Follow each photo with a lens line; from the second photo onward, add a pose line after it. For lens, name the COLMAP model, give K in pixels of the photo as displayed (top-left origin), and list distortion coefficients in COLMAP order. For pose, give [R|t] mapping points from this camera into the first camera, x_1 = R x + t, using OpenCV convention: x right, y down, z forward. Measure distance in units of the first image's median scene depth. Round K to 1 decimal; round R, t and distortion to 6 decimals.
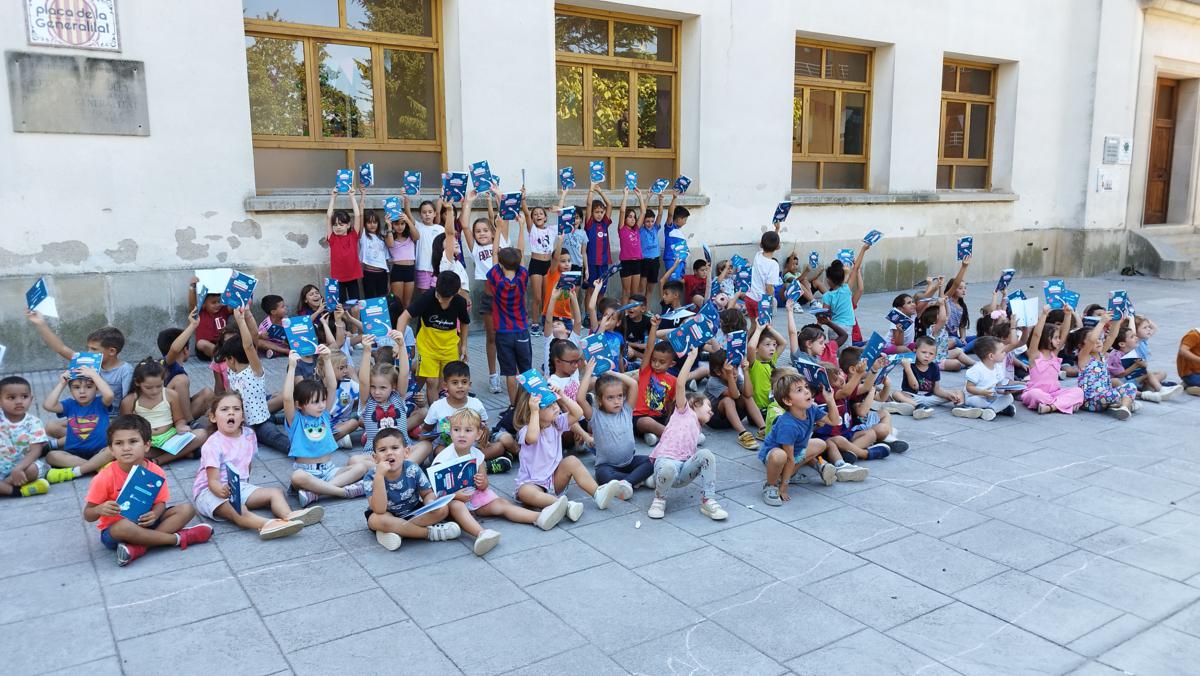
lens RADIAL K [[879.3, 0, 608.7], [0, 879.3, 342.6], [0, 0, 1]] dist [-0.010690, 0.001316]
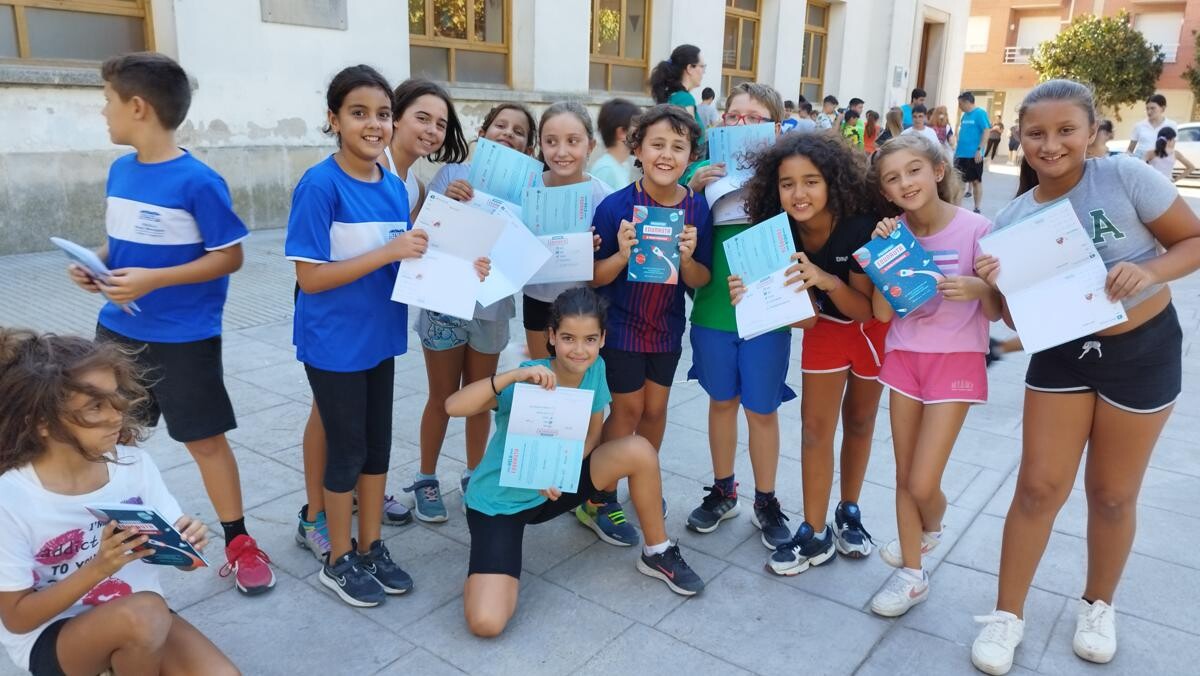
lens RADIAL K [[879.3, 0, 598.3], [0, 879.3, 340.7], [0, 0, 1]] dist [-0.010690, 0.001316]
pose [[0.941982, -0.042132, 0.333009, -0.534759], [0.003043, 0.993122, 0.117041, 0.038216], [-0.335650, -0.109237, 0.935631, -0.236471]]
